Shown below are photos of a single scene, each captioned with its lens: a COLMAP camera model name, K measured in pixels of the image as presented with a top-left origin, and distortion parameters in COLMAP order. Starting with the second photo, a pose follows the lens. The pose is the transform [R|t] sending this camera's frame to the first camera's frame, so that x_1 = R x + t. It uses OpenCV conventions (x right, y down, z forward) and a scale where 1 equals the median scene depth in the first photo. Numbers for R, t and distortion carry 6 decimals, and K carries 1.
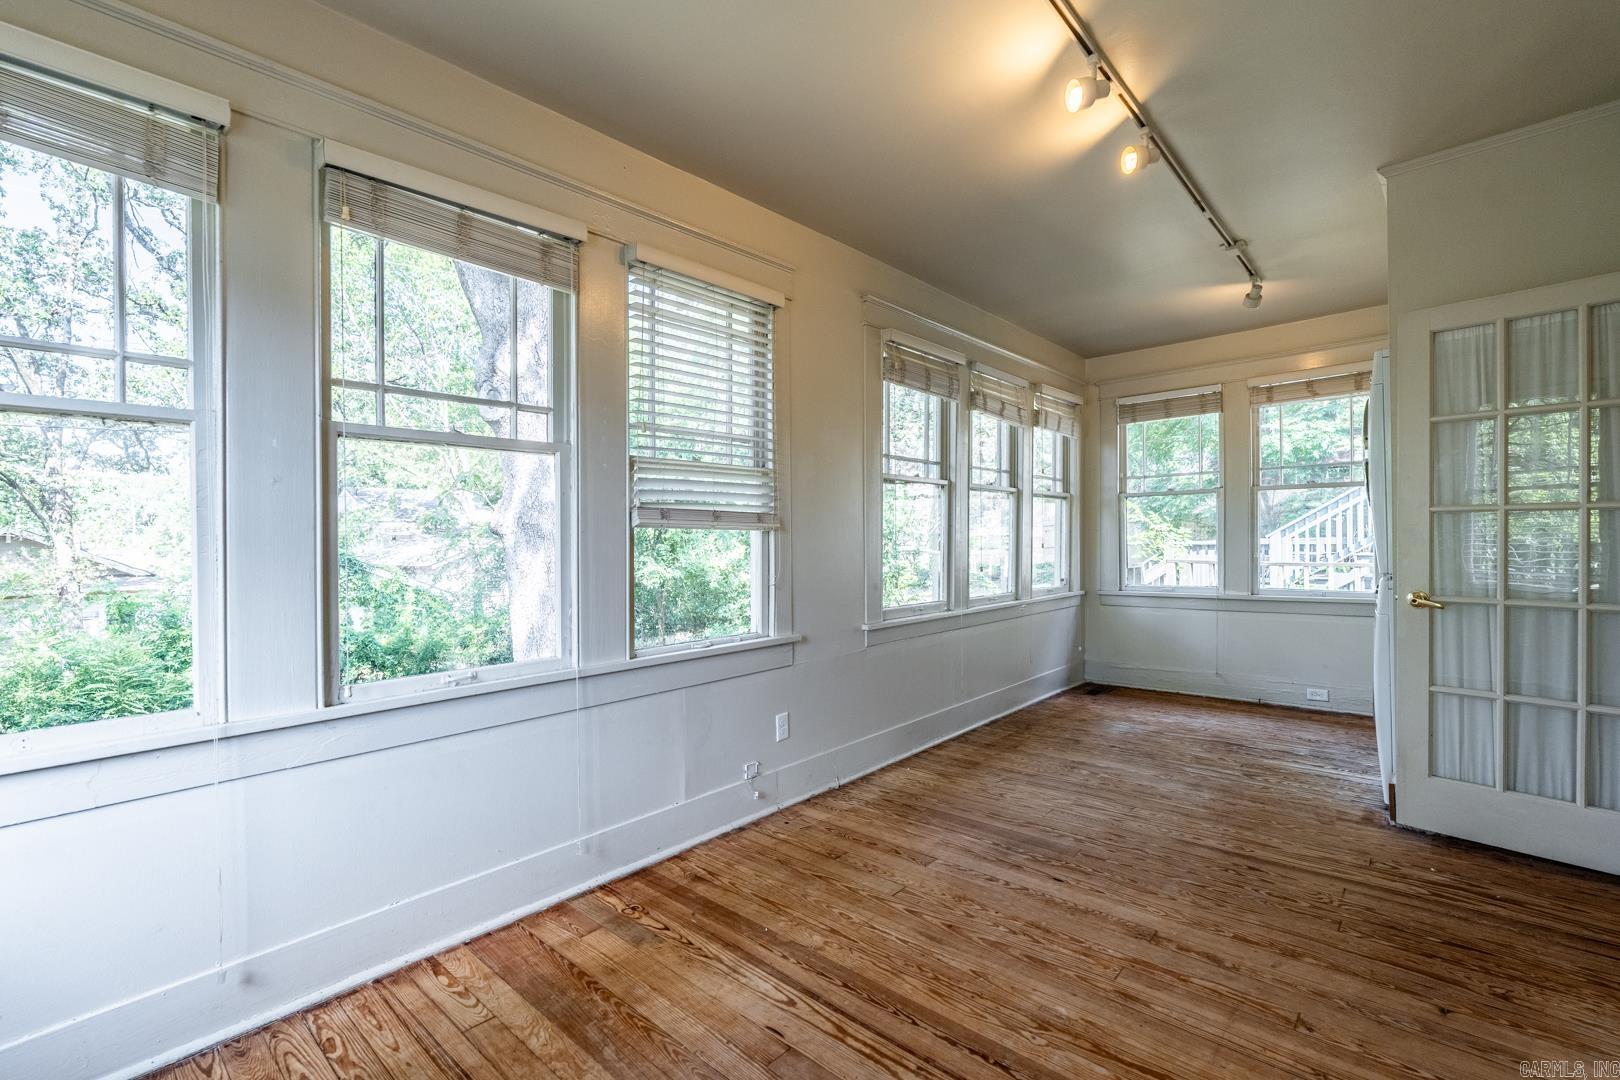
lens RADIAL K [[712.9, 0, 810.0], [0, 712.9, 540.0], [0, 0, 1]] dist [-0.002011, 0.000464]
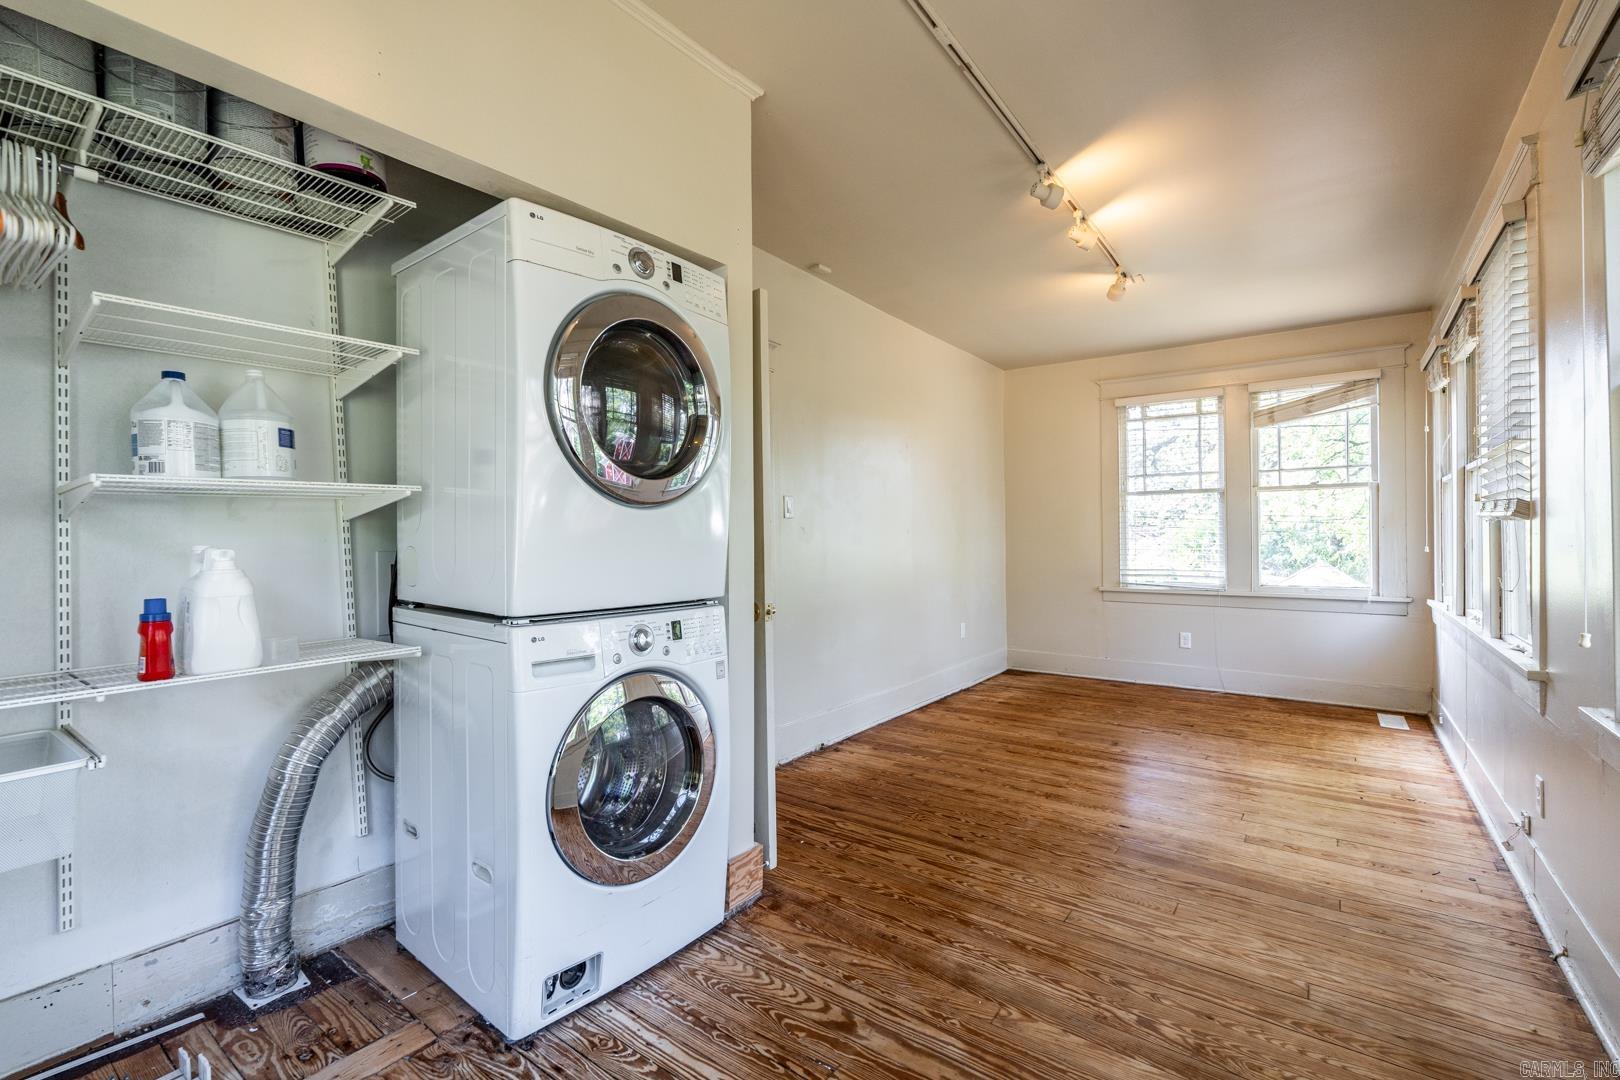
lens RADIAL K [[712.9, 0, 810.0], [0, 712.9, 540.0], [0, 0, 1]] dist [-0.002011, 0.000464]
pose [[-0.994762, 0.017068, -0.100782, 0.825744], [0.016125, 0.999818, 0.010168, -0.013232], [0.100938, 0.008490, -0.994857, 1.791292]]
